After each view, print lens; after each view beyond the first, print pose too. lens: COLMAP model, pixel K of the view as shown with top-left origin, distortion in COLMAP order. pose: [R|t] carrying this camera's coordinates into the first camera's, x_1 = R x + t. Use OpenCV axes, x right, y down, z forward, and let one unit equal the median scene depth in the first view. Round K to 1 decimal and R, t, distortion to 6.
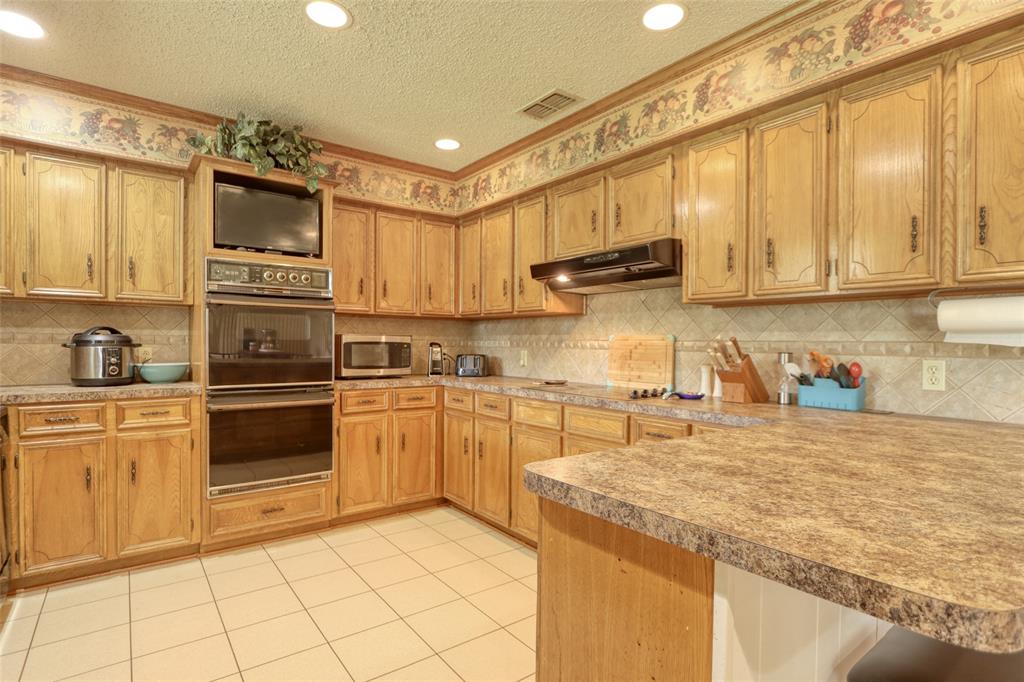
lens RADIAL K [[513.9, 0, 515.0], [0, 513.9, 350.0], [0, 0, 1]] dist [-0.016967, 0.001981]
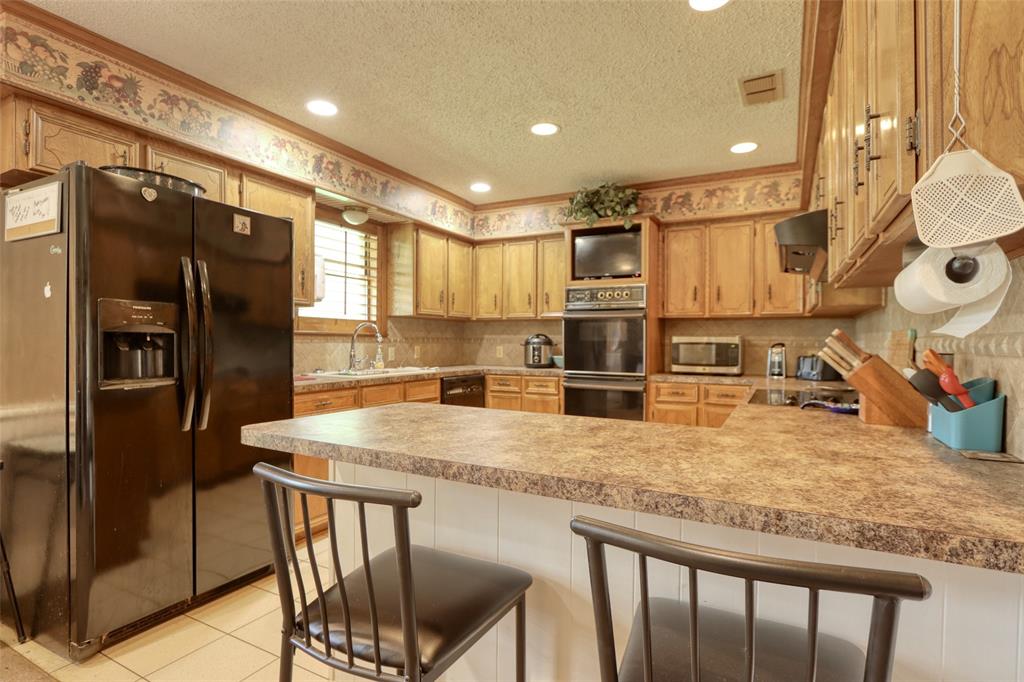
lens RADIAL K [[513.9, 0, 510.9], [0, 513.9, 354.2], [0, 0, 1]] dist [-0.016967, 0.001981]
pose [[0.415074, 0.014330, -0.909675, 0.647015], [-0.016984, 0.999824, 0.008000, 0.008797], [0.909629, 0.012129, 0.415245, 0.174172]]
